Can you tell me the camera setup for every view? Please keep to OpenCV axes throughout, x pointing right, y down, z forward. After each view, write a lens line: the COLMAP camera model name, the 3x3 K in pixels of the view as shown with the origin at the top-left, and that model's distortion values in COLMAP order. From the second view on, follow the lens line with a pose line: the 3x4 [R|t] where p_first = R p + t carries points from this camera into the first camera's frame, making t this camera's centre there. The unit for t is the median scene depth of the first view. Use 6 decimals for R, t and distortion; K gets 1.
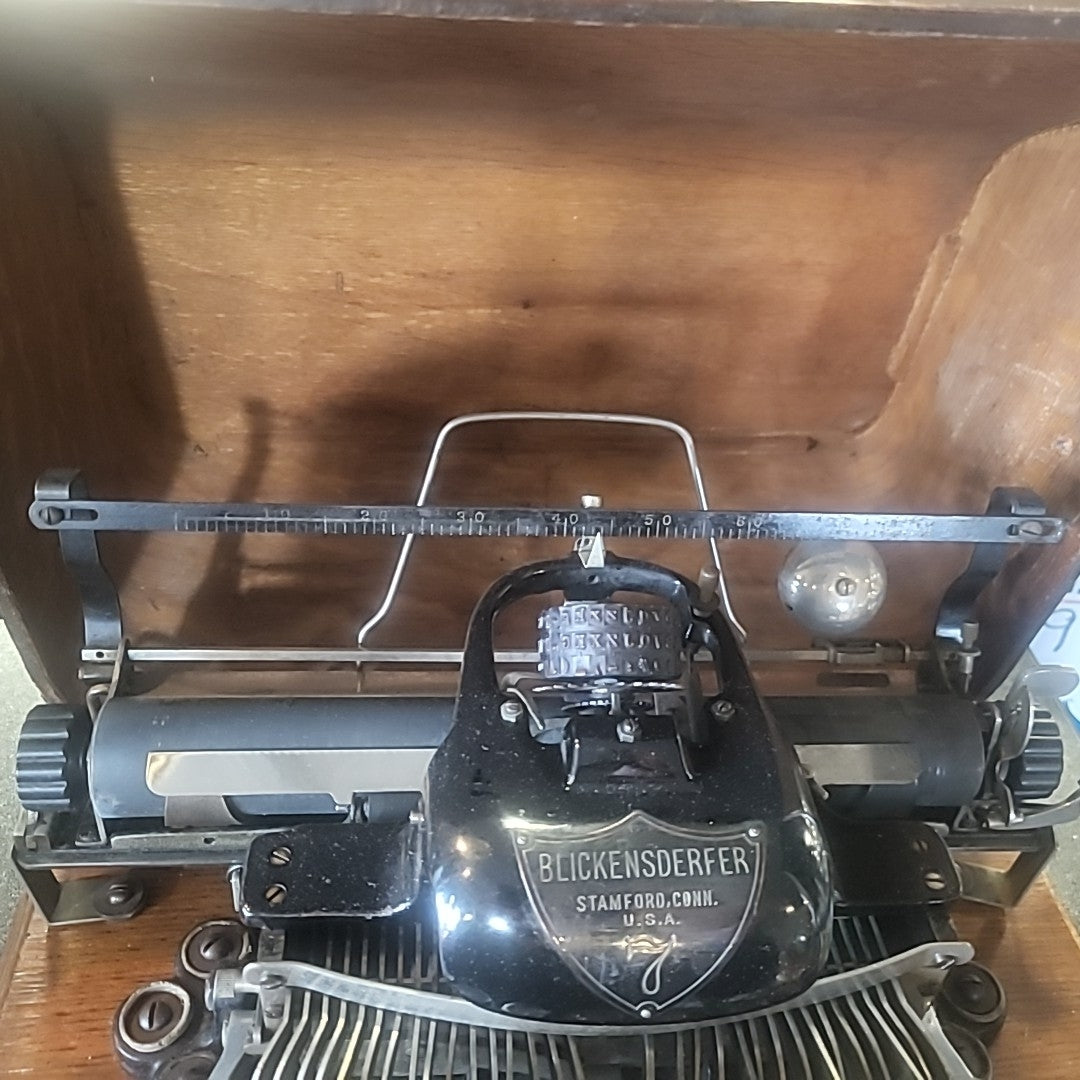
lens RADIAL K [[1124.4, 0, 527.6], [0, 1124.4, 513.6], [0, 0, 1]] dist [0.014521, 0.000000]
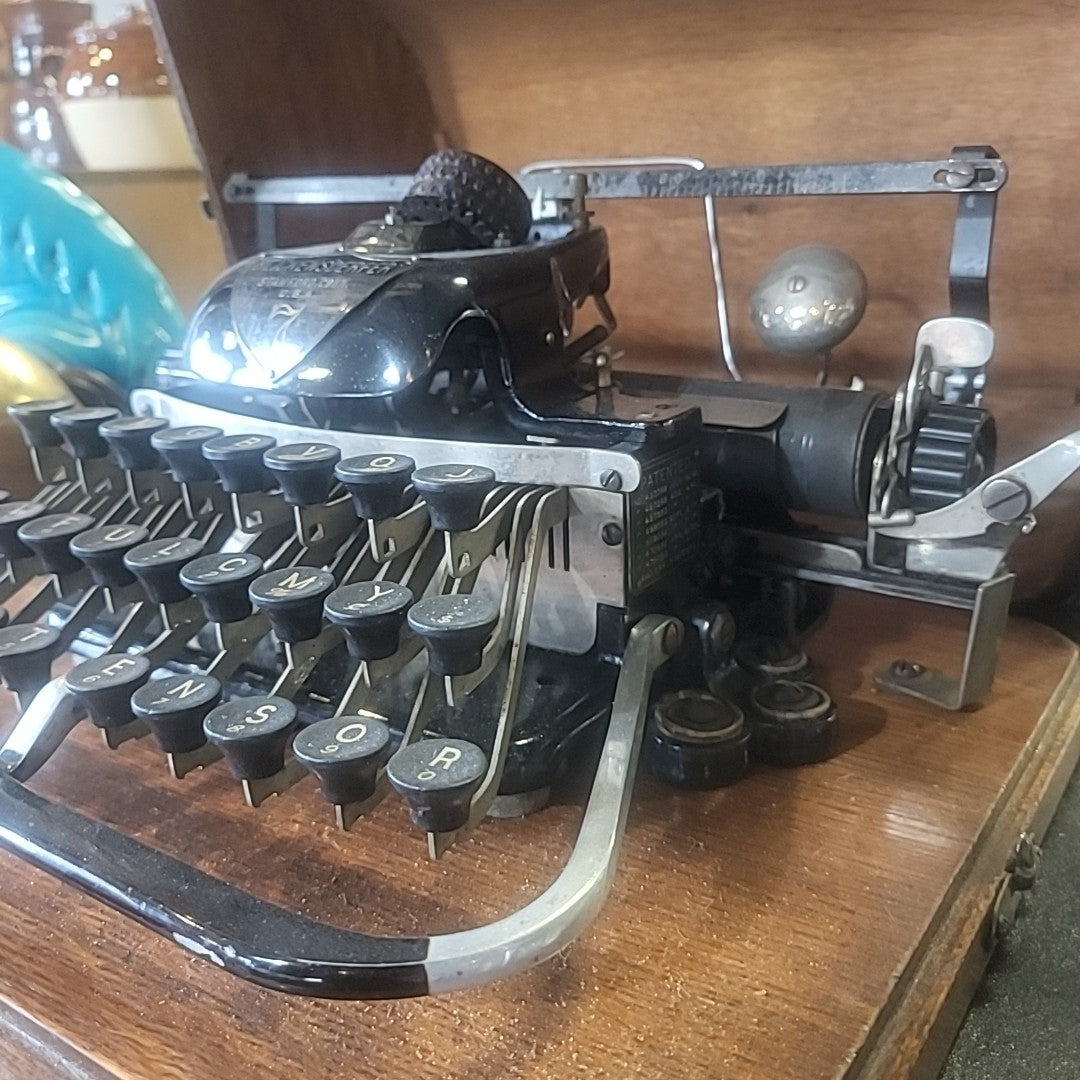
lens RADIAL K [[1124.4, 0, 537.2], [0, 1124.4, 535.2], [0, 0, 1]] dist [0.014521, 0.000000]
pose [[0.773379, 0.106236, -0.624979, 1.011469], [-0.305923, 0.926014, -0.221157, 0.744477], [0.555244, 0.362233, 0.748660, 0.355071]]
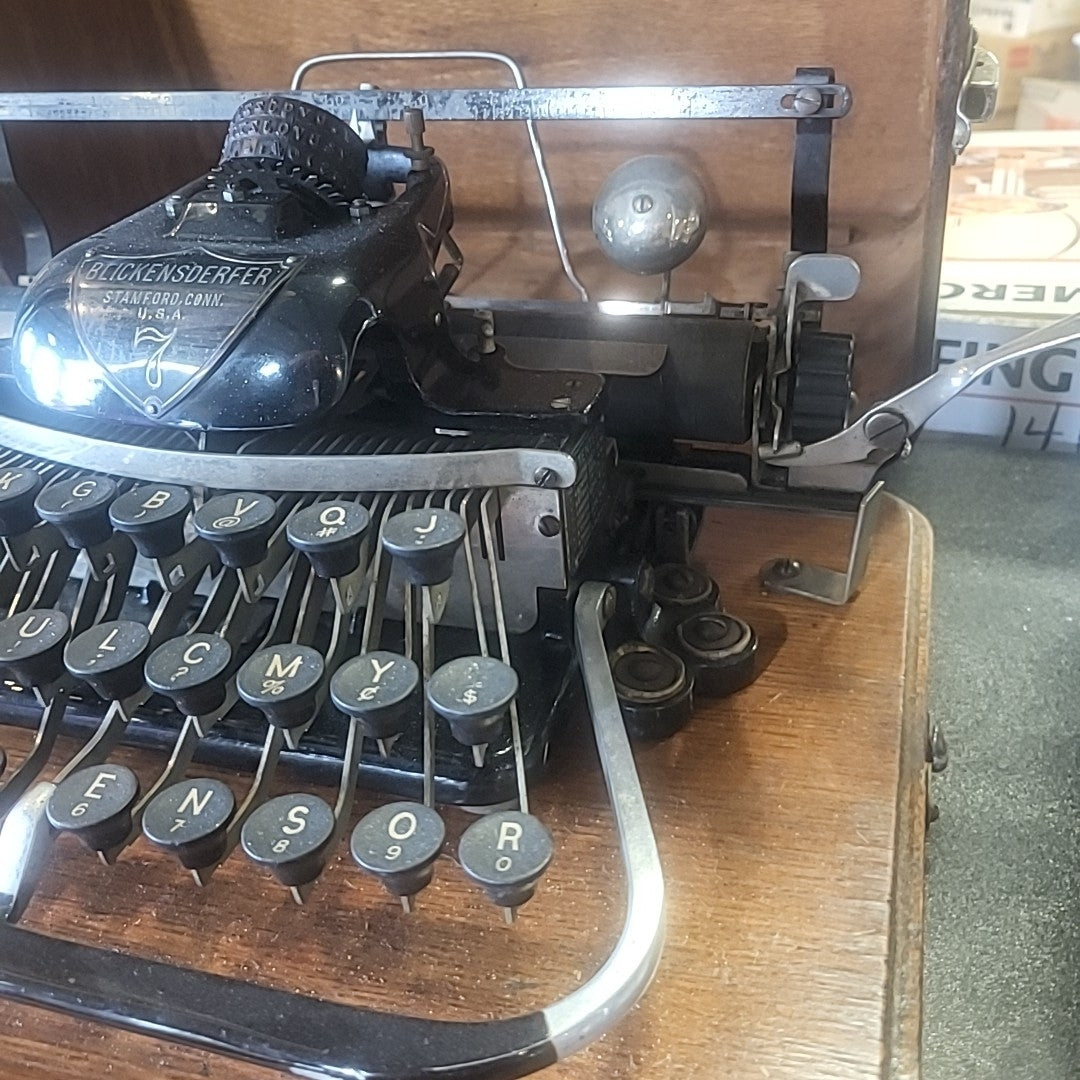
lens RADIAL K [[1124.4, 0, 550.3], [0, 1124.4, 534.9], [0, 0, 1]] dist [0.014521, 0.000000]
pose [[0.923685, 0.076232, -0.375493, 0.813959], [-0.111101, 0.991193, -0.072069, 0.577330], [0.366692, 0.108287, 0.924019, 0.196345]]
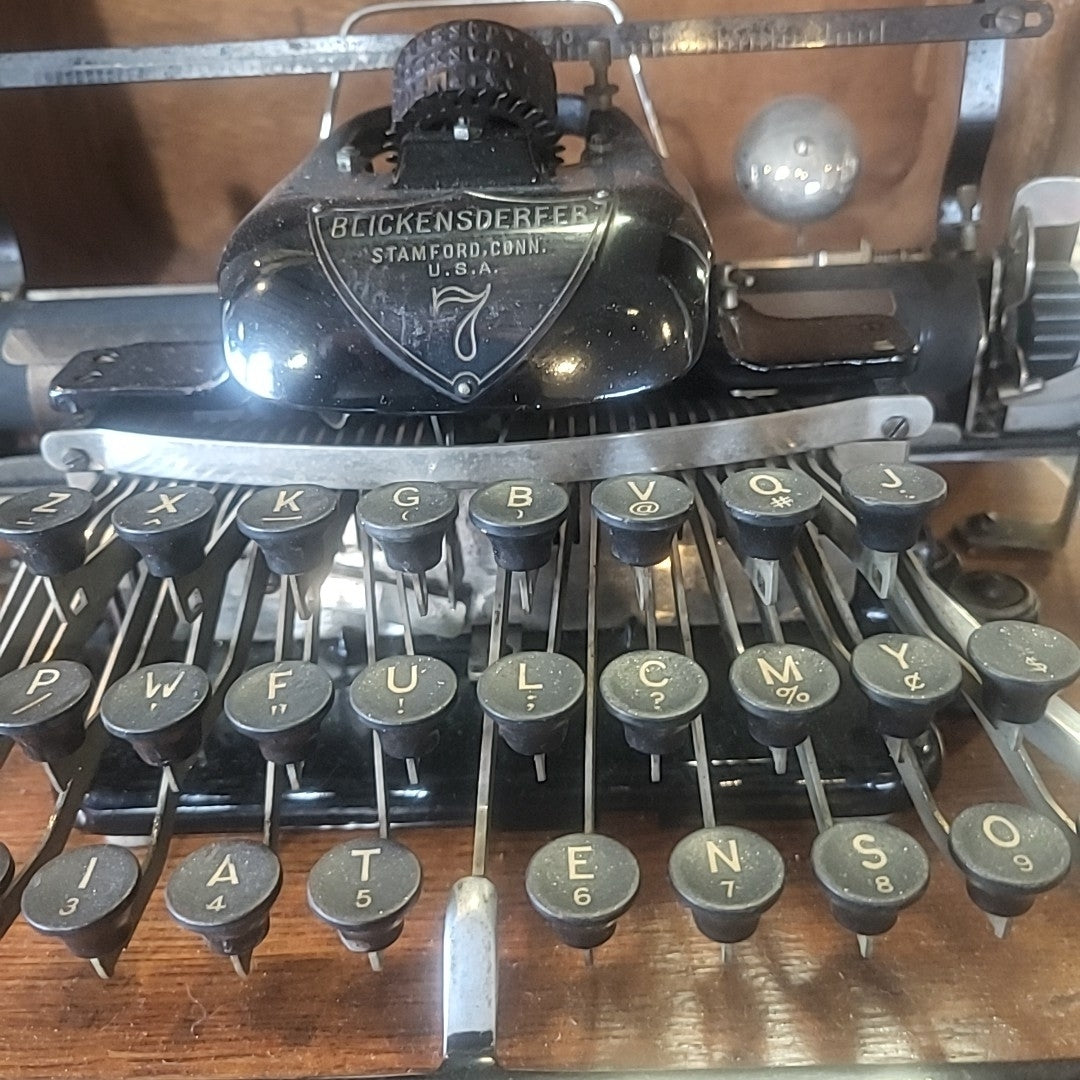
lens RADIAL K [[1124.4, 0, 545.1], [0, 1124.4, 546.5], [0, 0, 1]] dist [0.014521, 0.000000]
pose [[0.988919, -0.057611, -0.136825, 0.260649], [0.043201, 0.993422, -0.106048, 0.629493], [0.142034, 0.098961, 0.984902, 0.220652]]
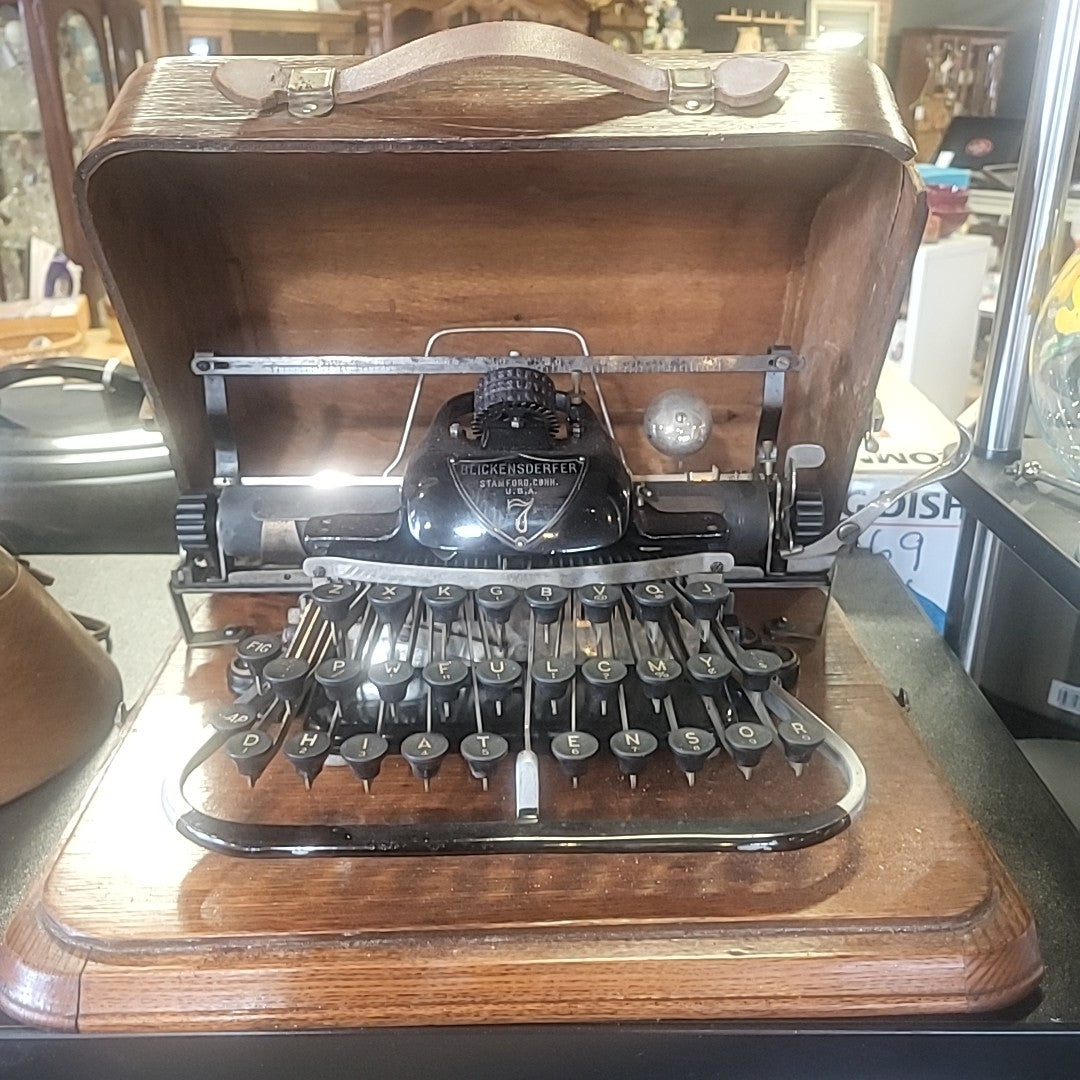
lens RADIAL K [[1124.4, 0, 529.6], [0, 1124.4, 532.9], [0, 0, 1]] dist [0.014521, 0.000000]
pose [[0.996241, -0.045592, -0.073655, 0.248404], [0.026816, 0.970837, -0.238237, 0.838249], [0.082369, 0.235366, 0.968410, -0.736047]]
